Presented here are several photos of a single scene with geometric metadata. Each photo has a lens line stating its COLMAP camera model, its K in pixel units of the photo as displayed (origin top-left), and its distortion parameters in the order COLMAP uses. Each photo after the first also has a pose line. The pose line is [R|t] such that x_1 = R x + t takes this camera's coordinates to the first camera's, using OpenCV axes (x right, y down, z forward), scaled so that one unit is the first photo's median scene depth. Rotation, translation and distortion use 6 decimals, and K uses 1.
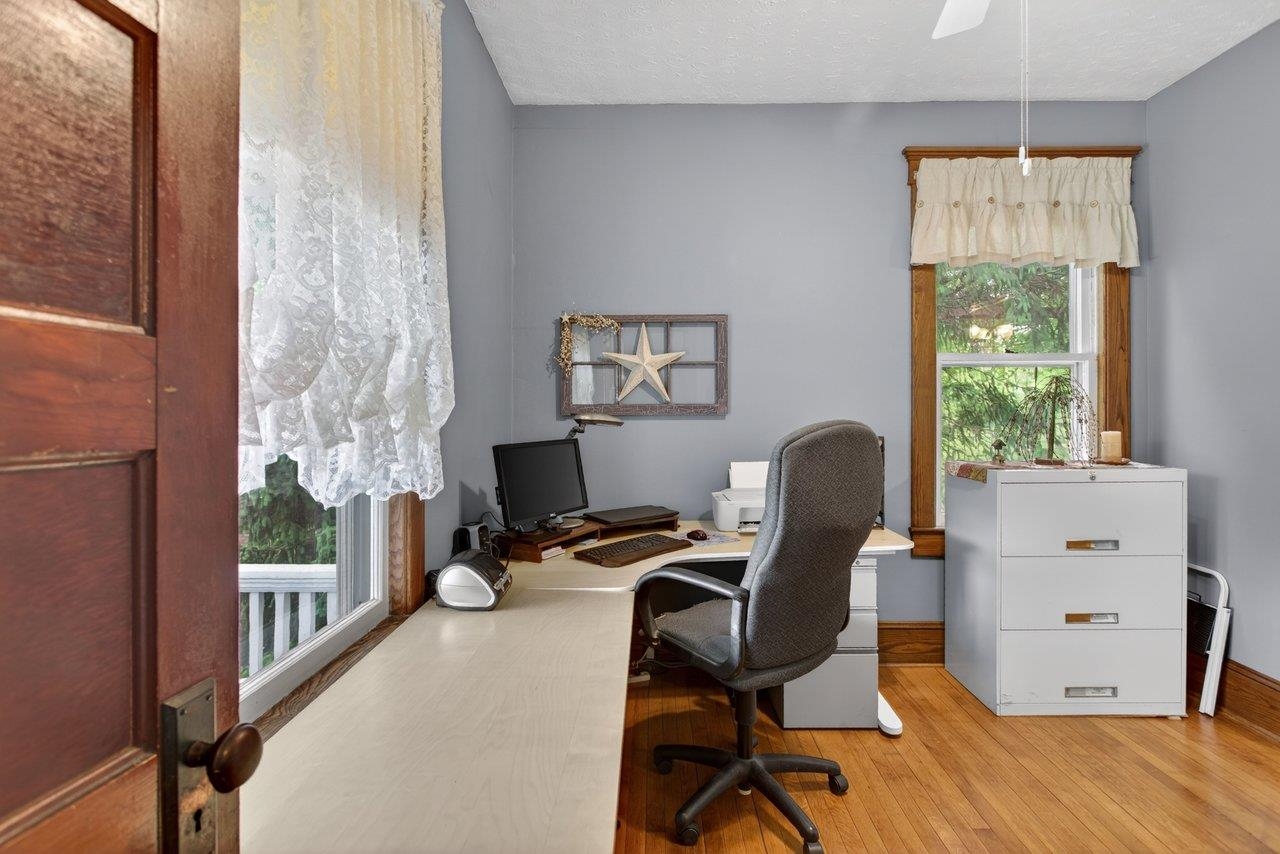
lens RADIAL K [[616.9, 0, 642.1], [0, 616.9, 422.2], [0, 0, 1]] dist [-0.004794, -0.000060]
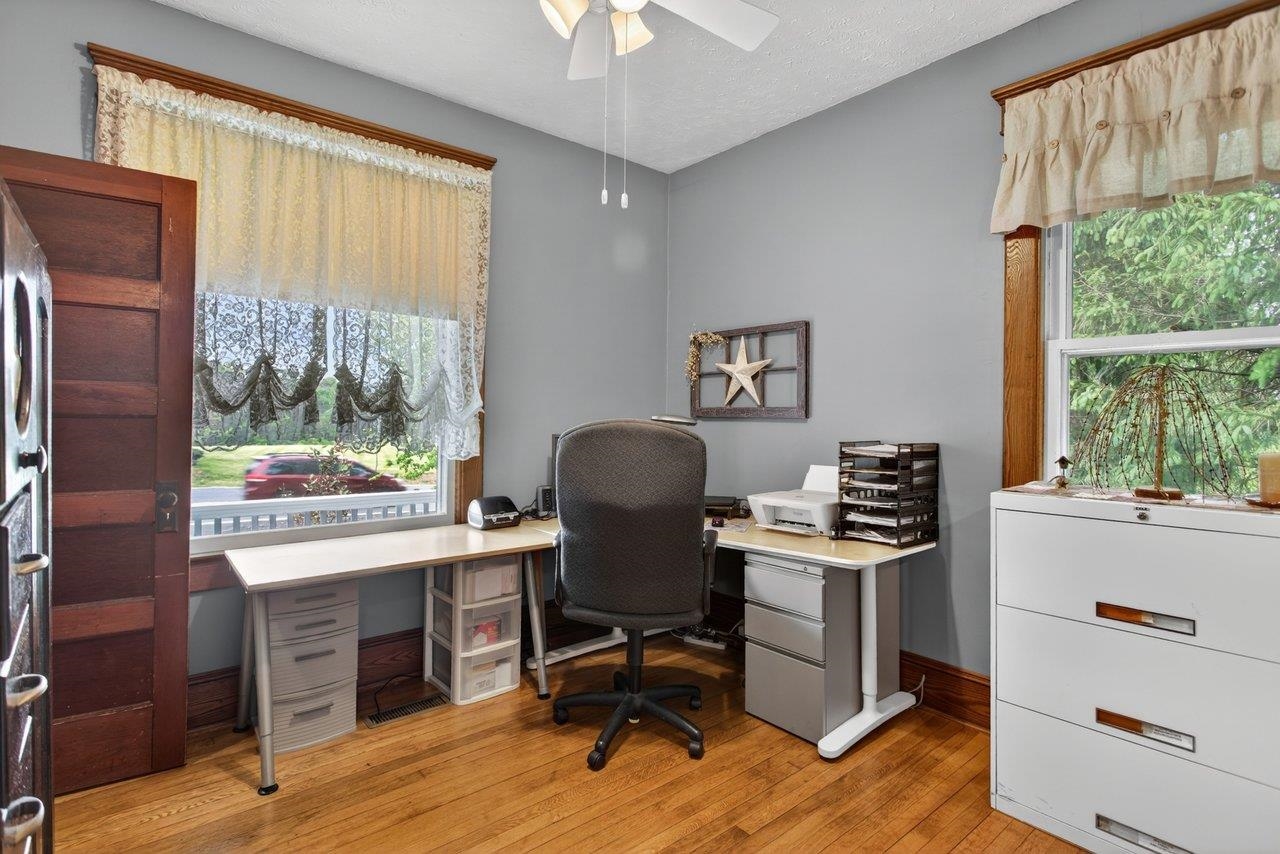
lens RADIAL K [[616.9, 0, 647.2], [0, 616.9, 418.5], [0, 0, 1]] dist [-0.004794, -0.000060]
pose [[0.662560, 0.014072, -0.748877, 0.732892], [-0.025704, 0.999662, -0.003957, -0.000131], [0.748568, 0.021871, 0.662698, 0.126053]]
